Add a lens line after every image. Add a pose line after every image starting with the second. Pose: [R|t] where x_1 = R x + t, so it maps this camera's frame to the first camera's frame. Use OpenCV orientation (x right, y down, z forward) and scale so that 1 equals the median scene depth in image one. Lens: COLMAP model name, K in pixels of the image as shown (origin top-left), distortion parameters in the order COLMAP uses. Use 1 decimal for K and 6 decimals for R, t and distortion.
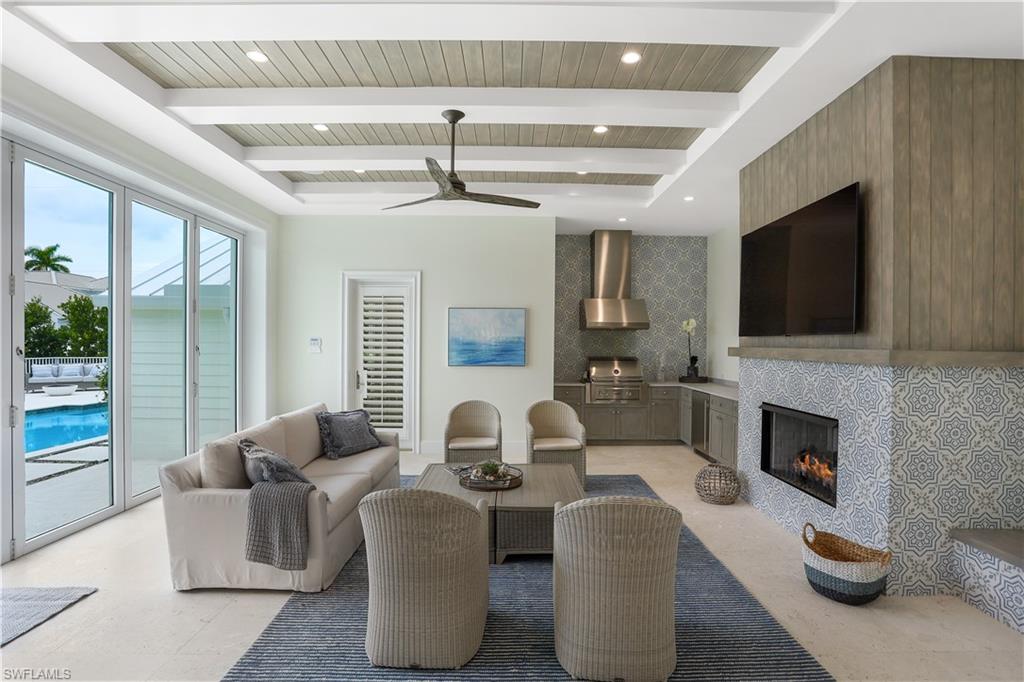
lens RADIAL K [[499.7, 0, 511.4], [0, 499.7, 340.6], [0, 0, 1]] dist [-0.028258, -0.000282]
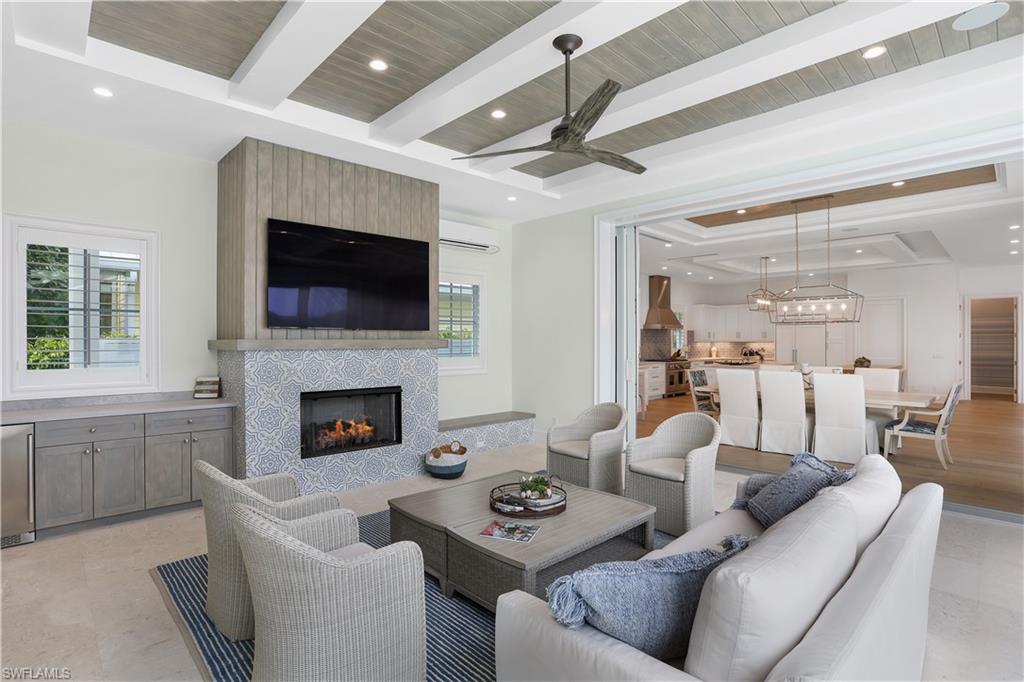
lens RADIAL K [[499.7, 0, 512.6], [0, 499.7, 339.3], [0, 0, 1]] dist [-0.028258, -0.000282]
pose [[-0.680517, -0.006425, 0.732705, -0.642060], [-0.005431, 0.999978, 0.003725, 0.007084], [-0.732713, -0.001445, -0.680537, 1.622849]]
